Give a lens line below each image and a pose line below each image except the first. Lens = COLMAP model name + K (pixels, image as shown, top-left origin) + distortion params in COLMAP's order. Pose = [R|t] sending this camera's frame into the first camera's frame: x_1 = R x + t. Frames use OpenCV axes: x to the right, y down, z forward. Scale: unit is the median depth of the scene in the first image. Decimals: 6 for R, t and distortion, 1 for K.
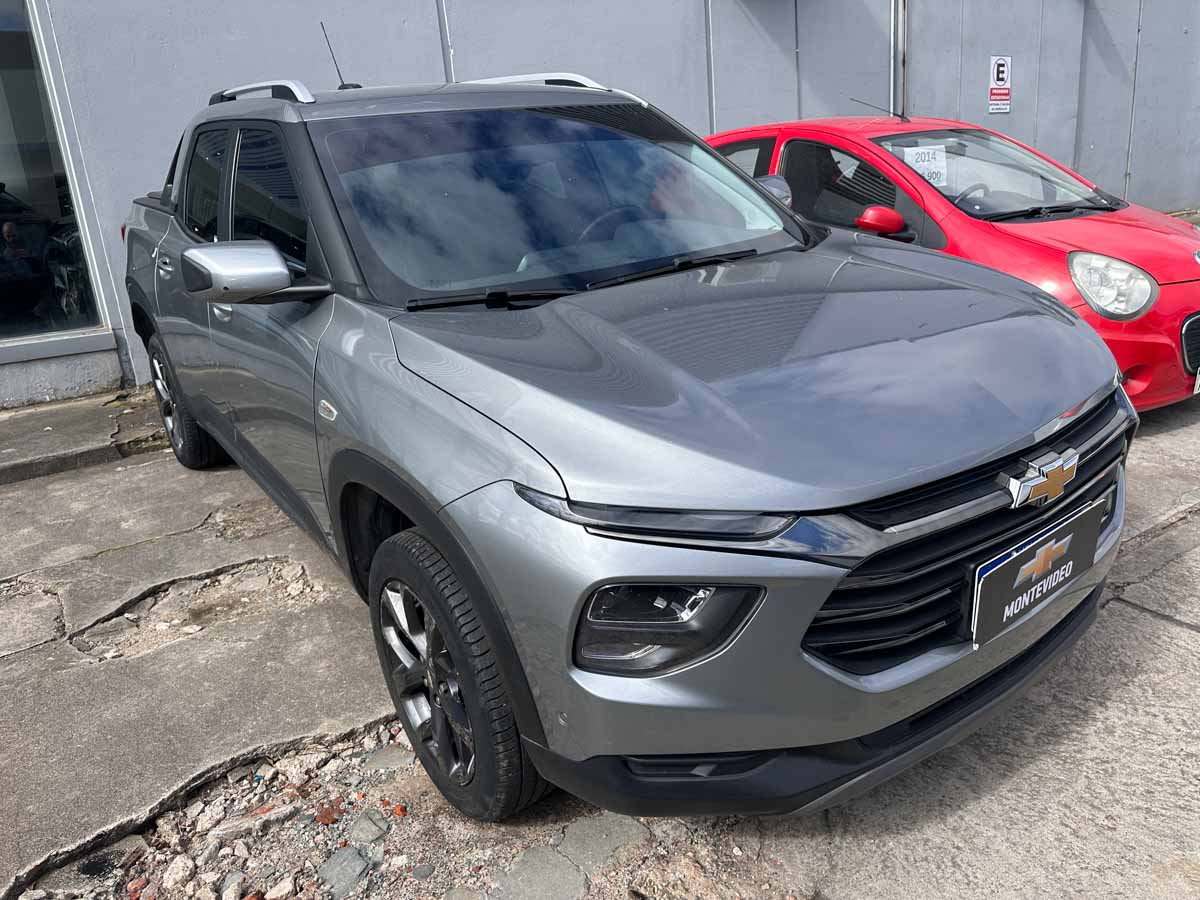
lens RADIAL K [[844.0, 0, 600.0], [0, 844.0, 450.0], [0, 0, 1]] dist [0.045099, -0.056325]
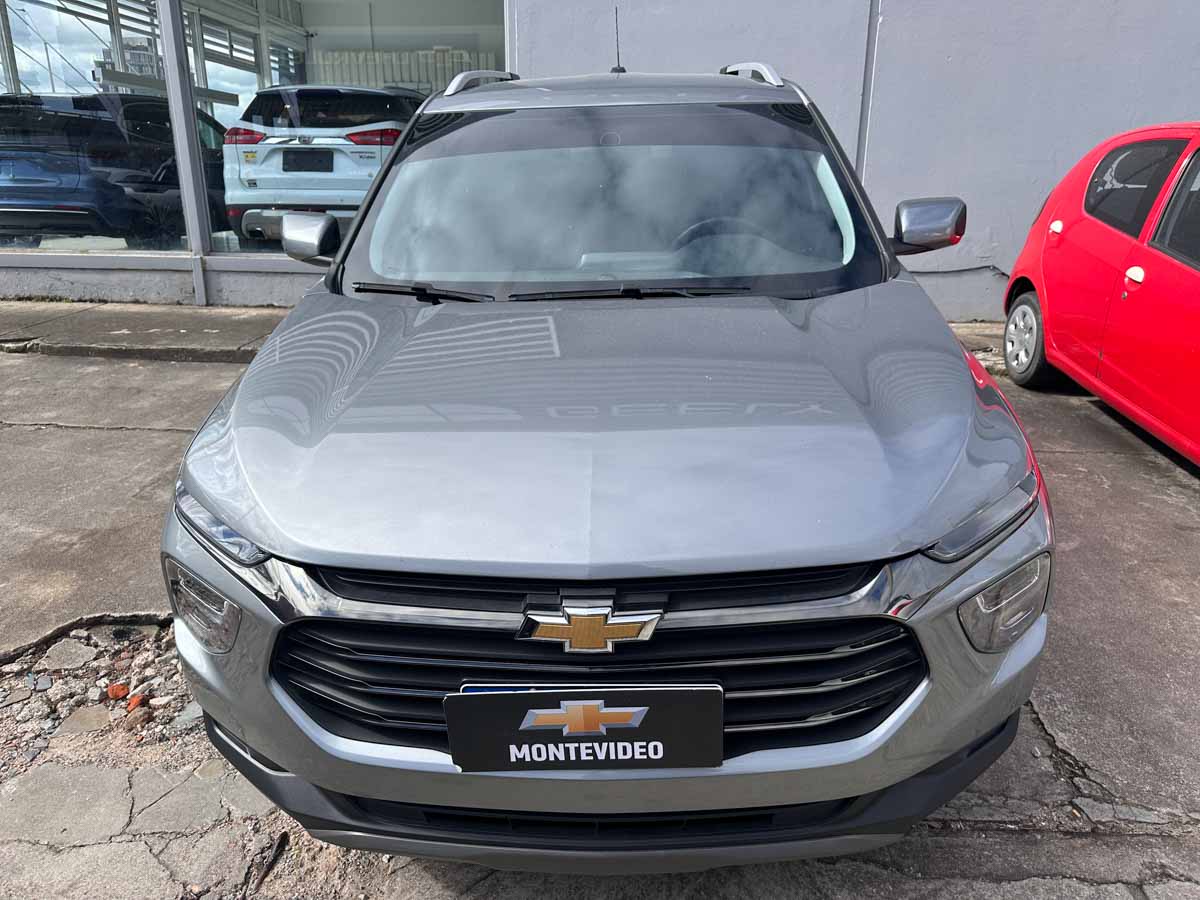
lens RADIAL K [[844.0, 0, 600.0], [0, 844.0, 450.0], [0, 0, 1]] dist [0.045099, -0.056325]
pose [[0.774162, 0.268209, -0.573357, 0.911653], [-0.241768, 0.962409, 0.123761, -0.220635], [0.584998, 0.042808, 0.809904, 0.325149]]
